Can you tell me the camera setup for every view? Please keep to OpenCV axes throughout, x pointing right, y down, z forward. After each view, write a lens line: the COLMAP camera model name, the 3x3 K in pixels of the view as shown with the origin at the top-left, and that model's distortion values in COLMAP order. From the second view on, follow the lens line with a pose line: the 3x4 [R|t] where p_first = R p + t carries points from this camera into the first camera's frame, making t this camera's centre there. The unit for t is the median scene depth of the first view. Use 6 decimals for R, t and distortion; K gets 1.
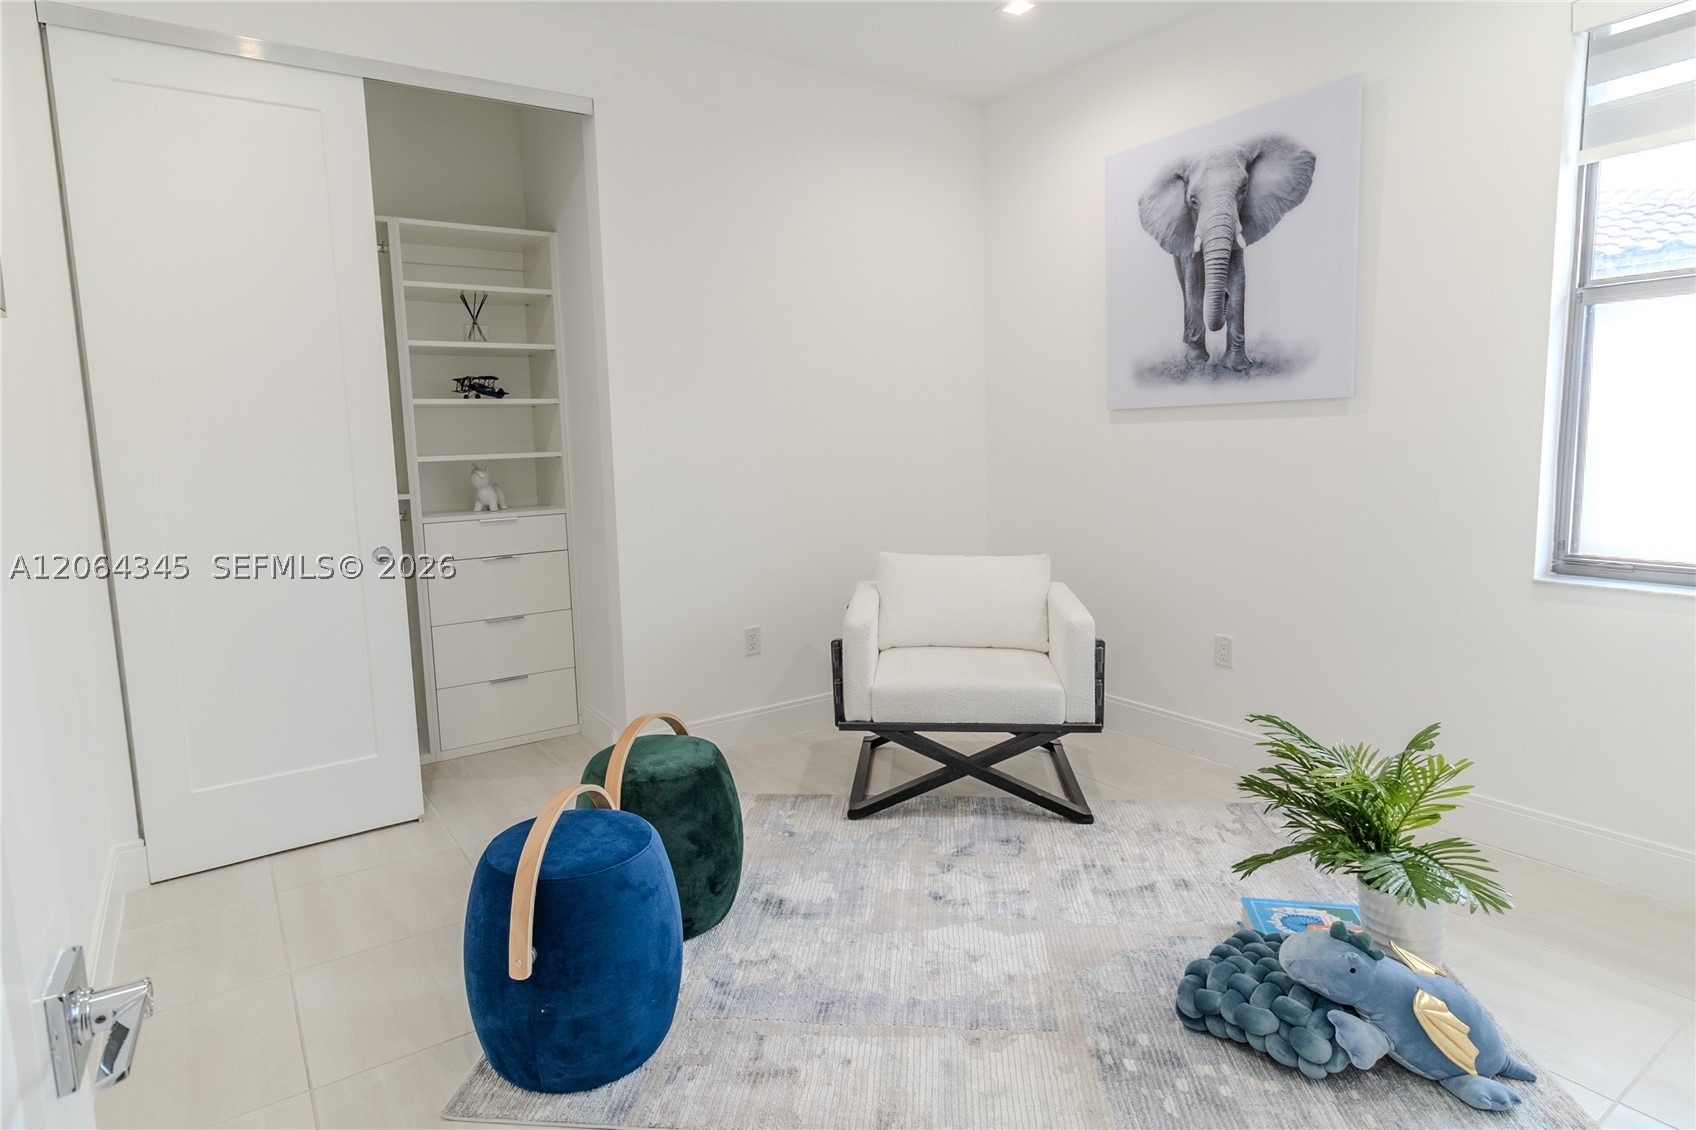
lens RADIAL K [[927.7, 0, 857.4], [0, 927.7, 562.6], [0, 0, 1]] dist [0.003069, 0.002368]
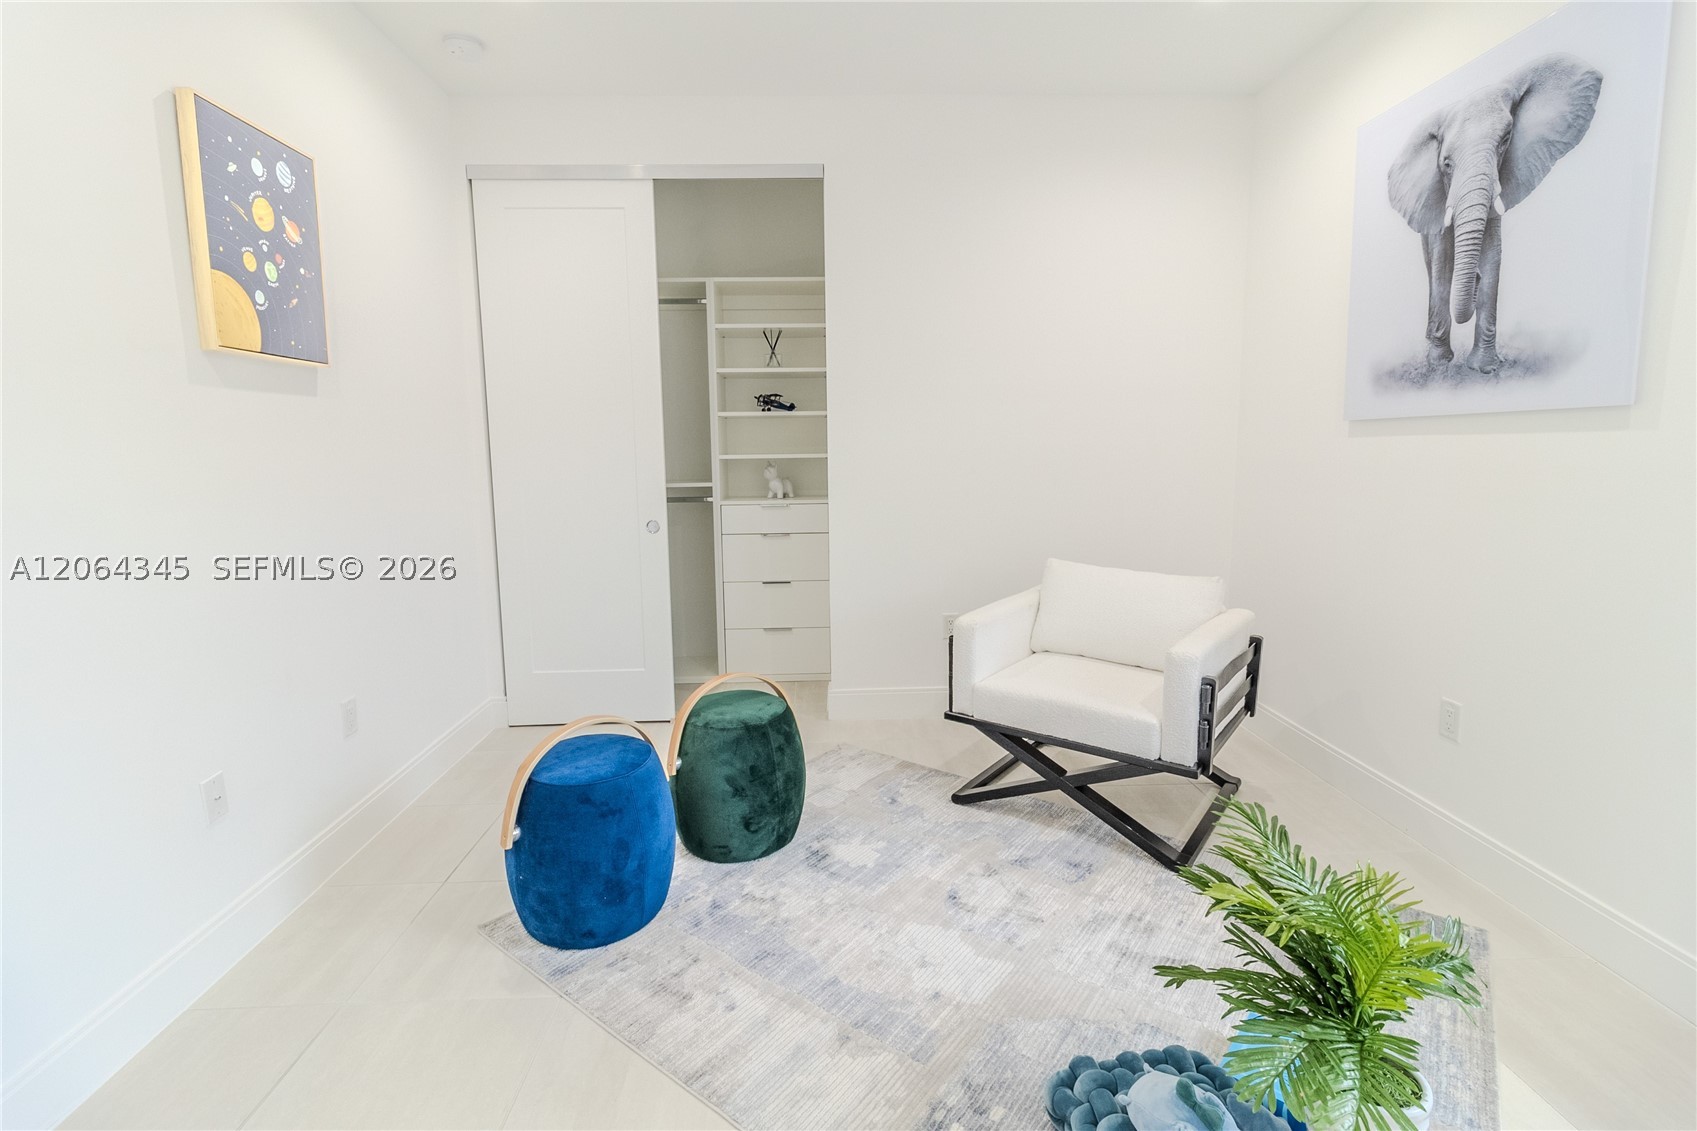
lens RADIAL K [[778.1, 0, 848.0], [0, 778.1, 556.2], [0, 0, 1]] dist [0.000968, 0.000538]
pose [[0.846998, 0.092667, -0.523457, 0.333515], [-0.085271, 0.995622, 0.038279, -0.031840], [0.524712, 0.012213, 0.851192, 0.163552]]
